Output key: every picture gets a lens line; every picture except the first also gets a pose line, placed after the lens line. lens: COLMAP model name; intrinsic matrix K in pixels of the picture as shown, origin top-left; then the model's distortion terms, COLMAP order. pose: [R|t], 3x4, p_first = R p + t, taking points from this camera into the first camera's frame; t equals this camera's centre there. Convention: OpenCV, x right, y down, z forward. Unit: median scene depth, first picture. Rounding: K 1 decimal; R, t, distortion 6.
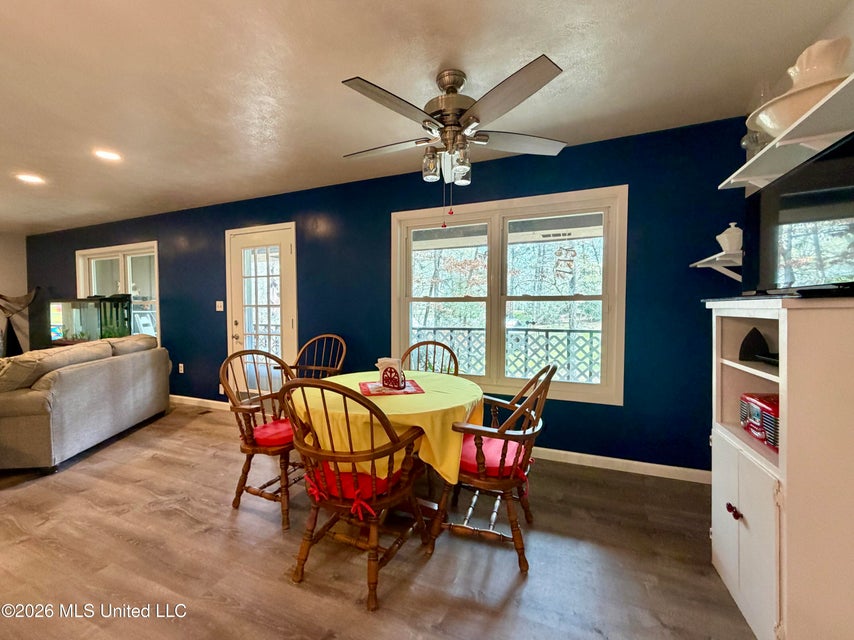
lens RADIAL K [[349.3, 0, 424.0], [0, 349.3, 316.2], [0, 0, 1]] dist [-0.000716, 0.000121]
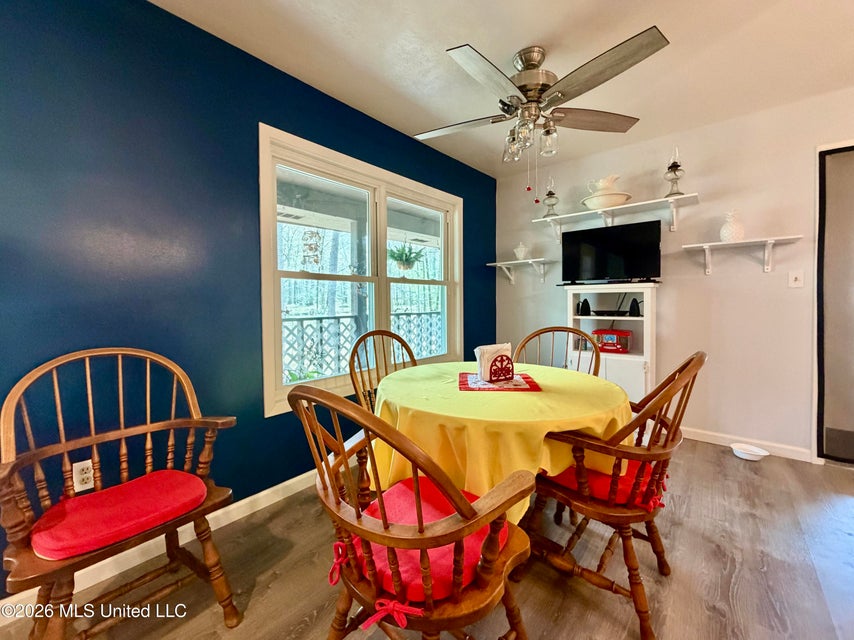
lens RADIAL K [[357.5, 0, 402.1], [0, 357.5, 309.7], [0, 0, 1]] dist [-0.008766, -0.000010]
pose [[0.334571, -0.023158, 0.942086, -0.661377], [0.030783, 0.999433, 0.013635, 0.016397], [-0.941868, 0.024438, 0.335094, 0.656574]]
